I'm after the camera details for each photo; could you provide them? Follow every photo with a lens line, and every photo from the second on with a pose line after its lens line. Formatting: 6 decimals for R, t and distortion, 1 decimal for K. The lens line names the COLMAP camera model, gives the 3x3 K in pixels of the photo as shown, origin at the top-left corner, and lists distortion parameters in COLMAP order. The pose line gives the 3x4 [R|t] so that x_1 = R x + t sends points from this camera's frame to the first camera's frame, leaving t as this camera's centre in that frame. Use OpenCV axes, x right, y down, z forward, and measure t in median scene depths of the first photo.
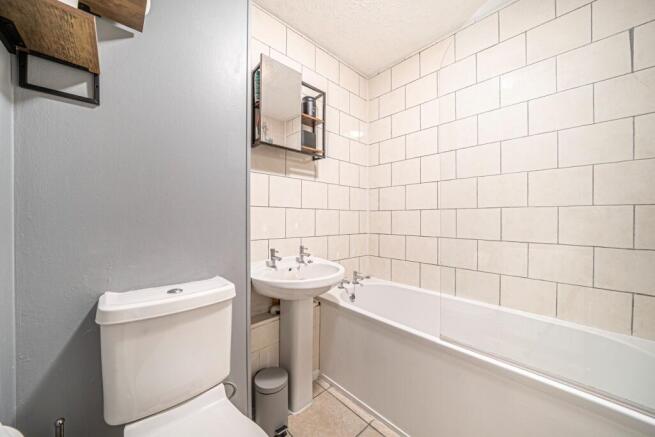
lens RADIAL K [[231.4, 0, 316.4], [0, 231.4, 219.3], [0, 0, 1]] dist [-0.001524, -0.000122]
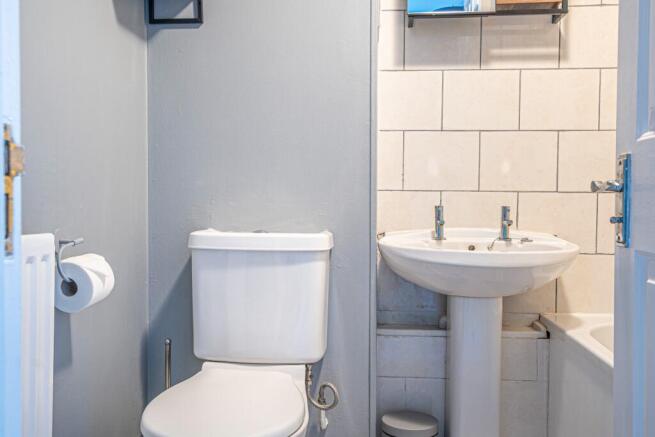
lens RADIAL K [[641.1, 0, 327.5], [0, 641.1, 218.5], [0, 0, 1]] dist [0.007337, 0.003238]
pose [[0.679210, 0.021093, -0.733641, 0.763650], [-0.013676, 0.999777, 0.016083, 0.140907], [0.733816, -0.000891, 0.679347, -0.222700]]
